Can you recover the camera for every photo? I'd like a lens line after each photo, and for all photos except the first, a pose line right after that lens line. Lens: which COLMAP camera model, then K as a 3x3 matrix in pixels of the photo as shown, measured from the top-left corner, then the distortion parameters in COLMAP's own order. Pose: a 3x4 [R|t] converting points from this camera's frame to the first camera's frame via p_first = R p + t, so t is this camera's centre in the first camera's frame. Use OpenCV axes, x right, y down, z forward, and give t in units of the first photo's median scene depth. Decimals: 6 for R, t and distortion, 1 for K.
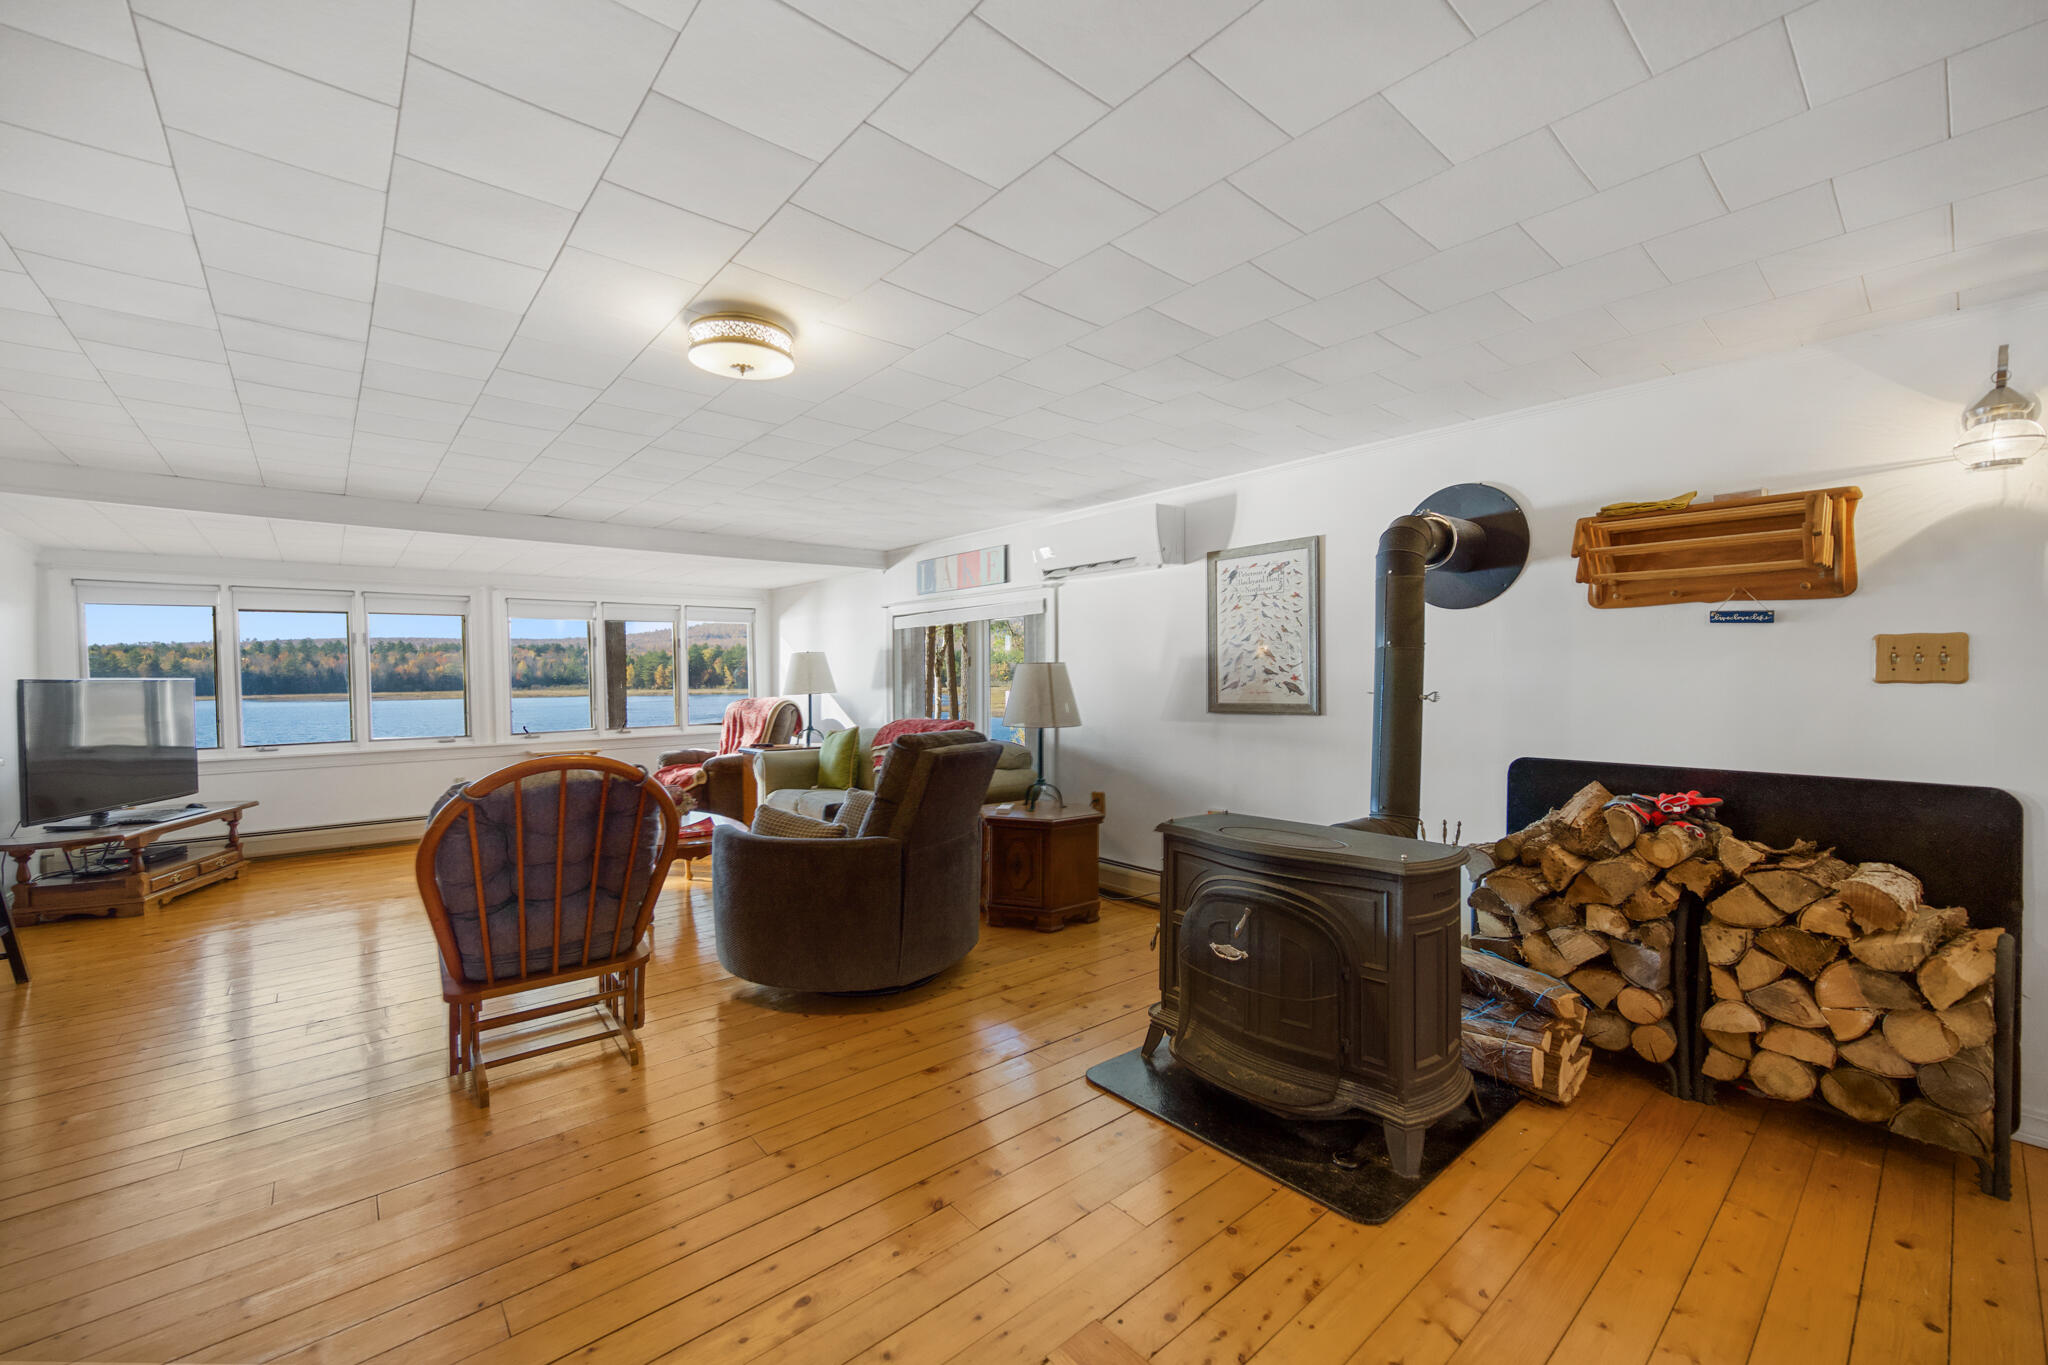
lens RADIAL K [[816.2, 0, 1024.0], [0, 816.2, 682.5], [0, 0, 1]] dist [-0.001389, 0.000229]
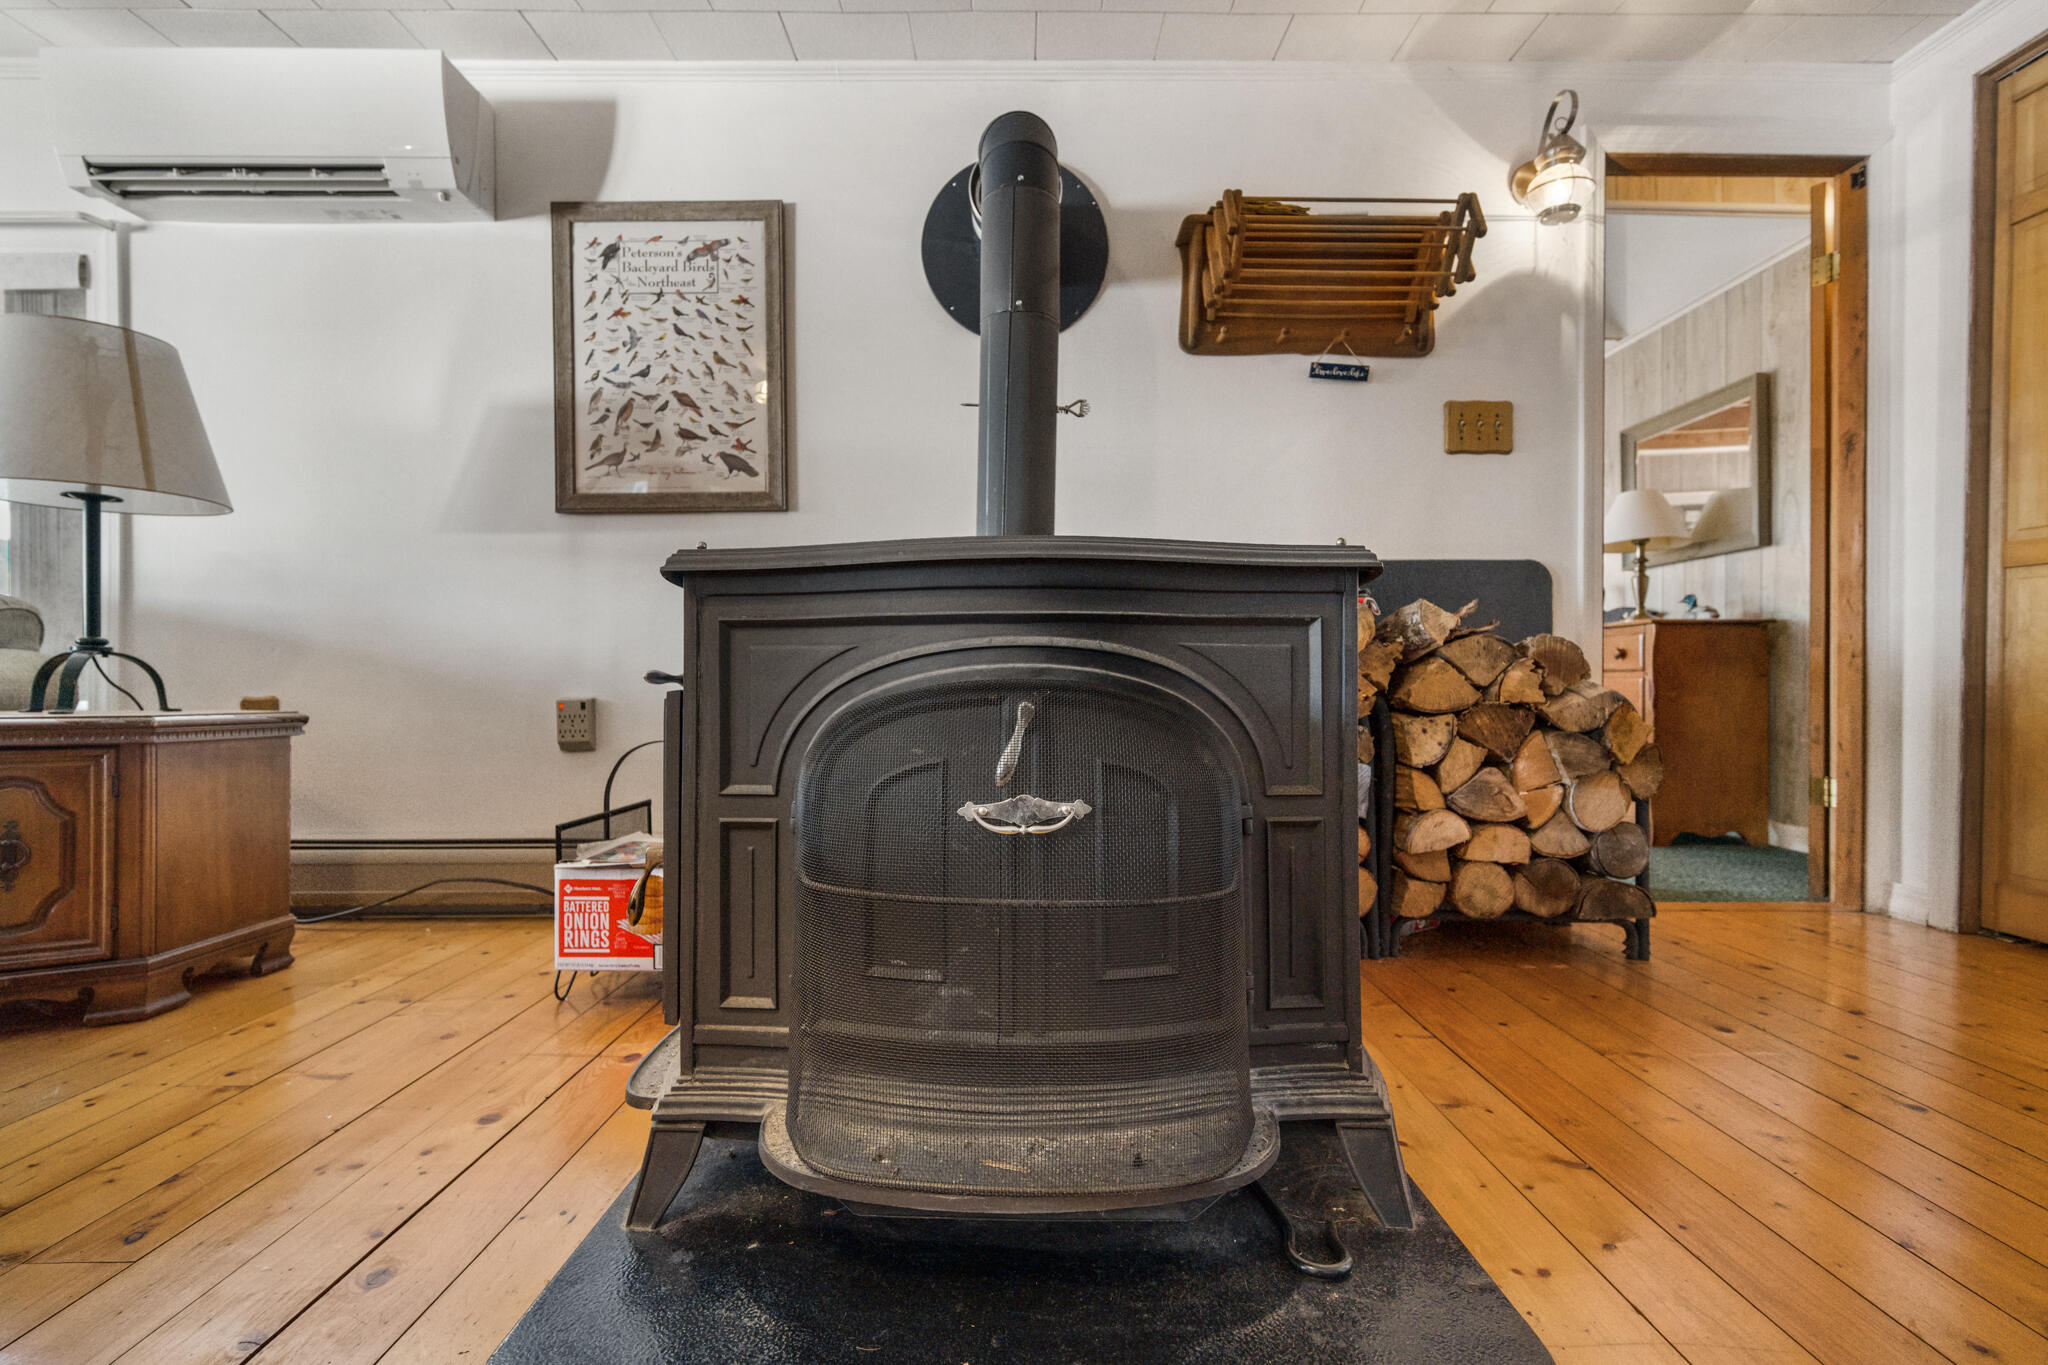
lens RADIAL K [[914.0, 0, 1026.0], [0, 914.0, 686.3], [0, 0, 1]] dist [-0.002843, -0.000497]
pose [[0.648466, -0.004518, 0.761230, -0.024494], [0.003295, 0.999990, 0.003129, 0.163960], [-0.761237, 0.000479, 0.648474, 0.446953]]
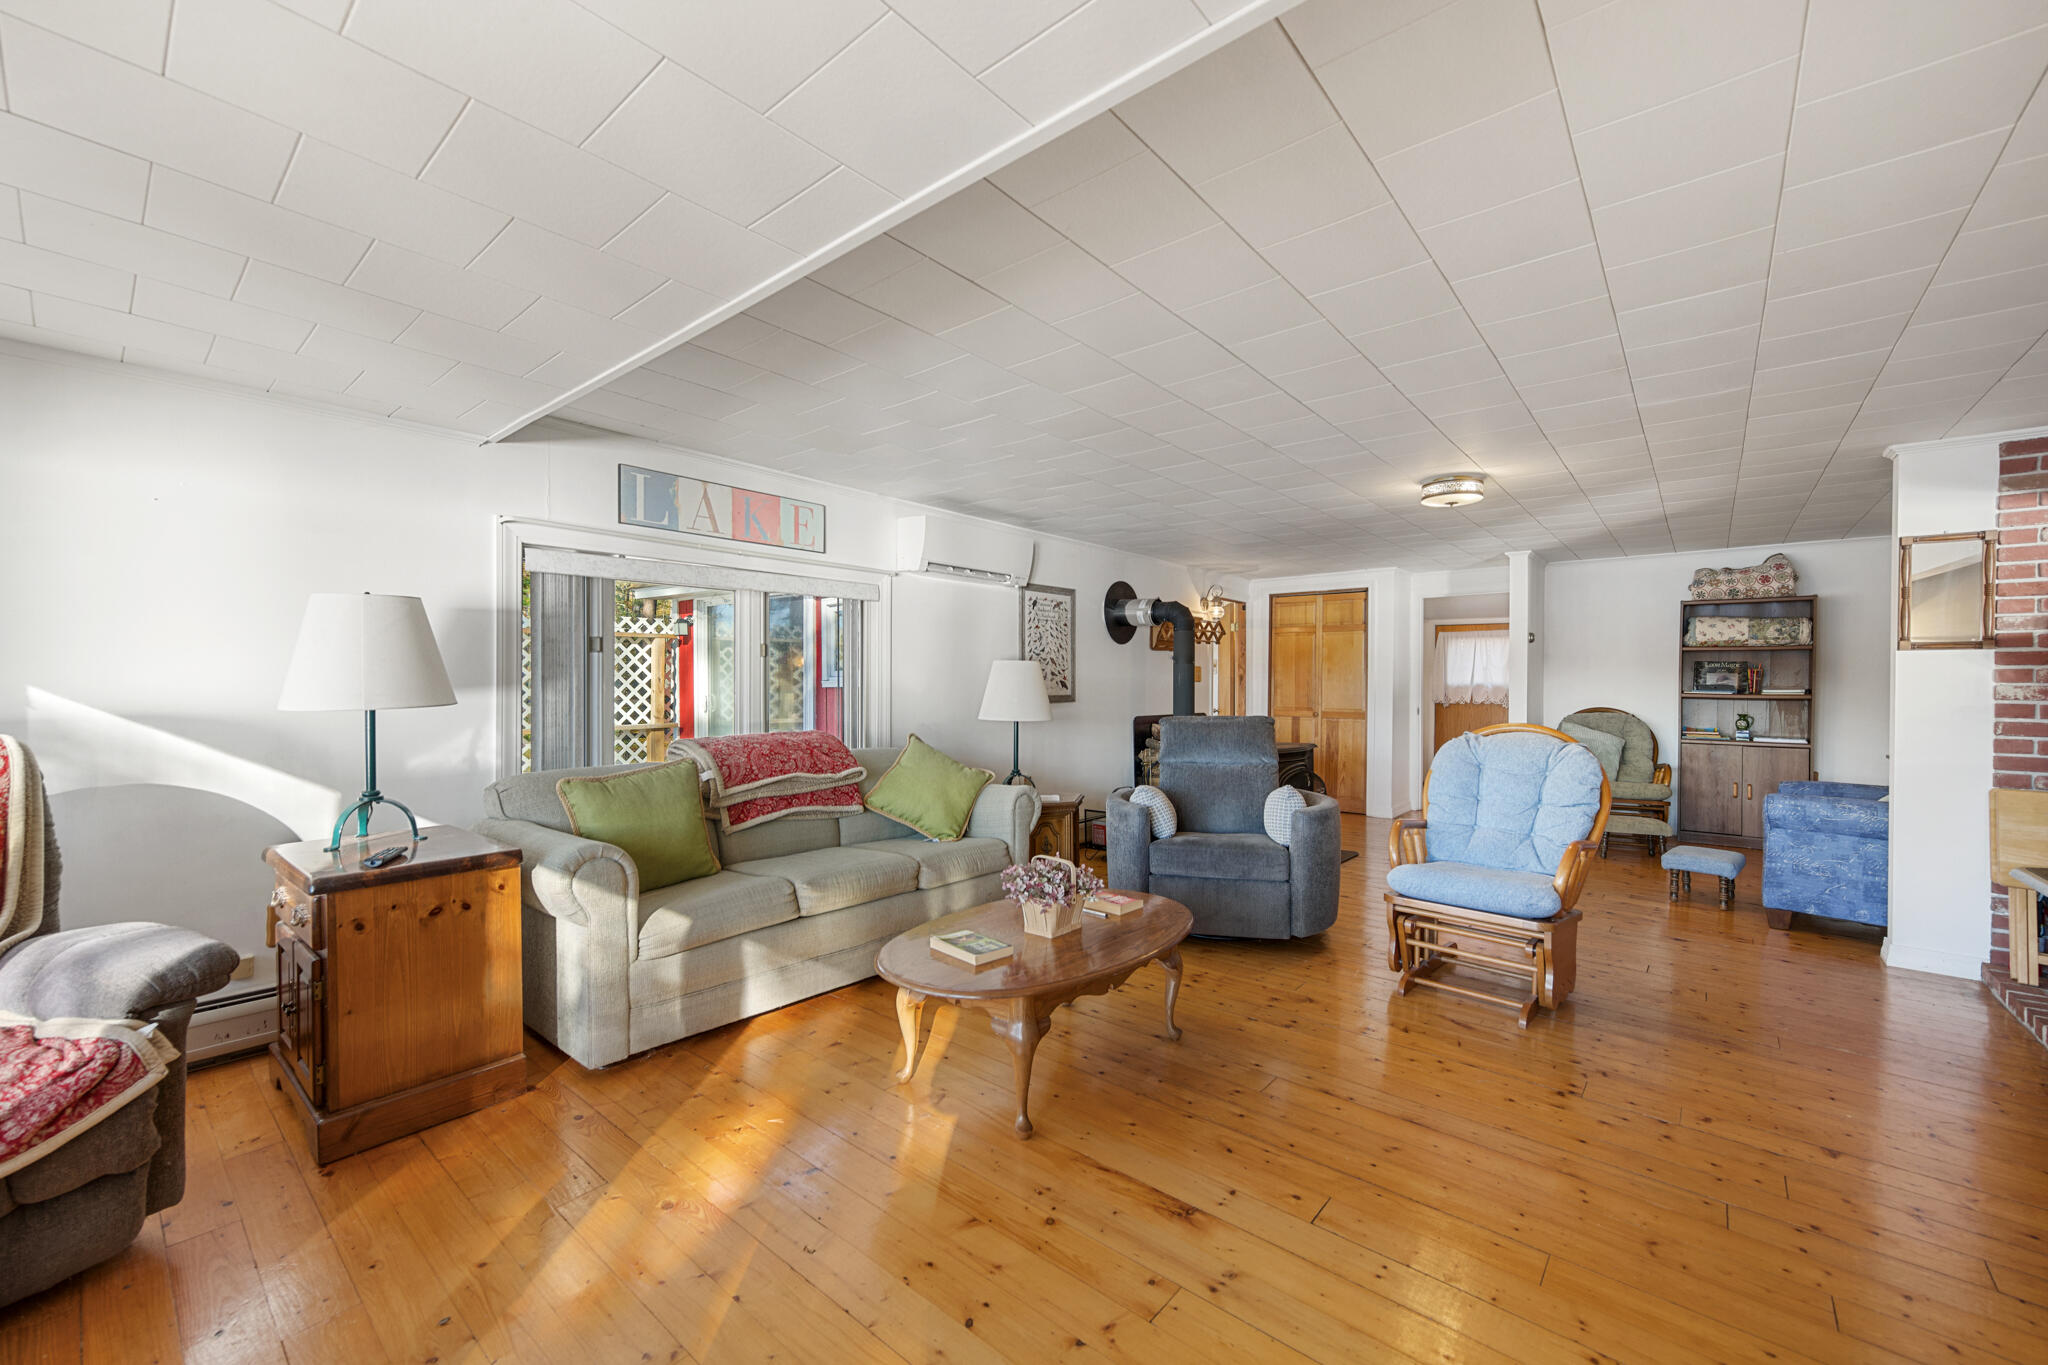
lens RADIAL K [[816.2, 0, 1024.0], [0, 816.2, 682.5], [0, 0, 1]] dist [-0.001389, 0.000229]
pose [[-0.156158, 0.001164, 0.987731, -1.203573], [-0.001918, 0.999997, -0.001482, 0.005018], [-0.987730, -0.002125, -0.156155, 1.346884]]
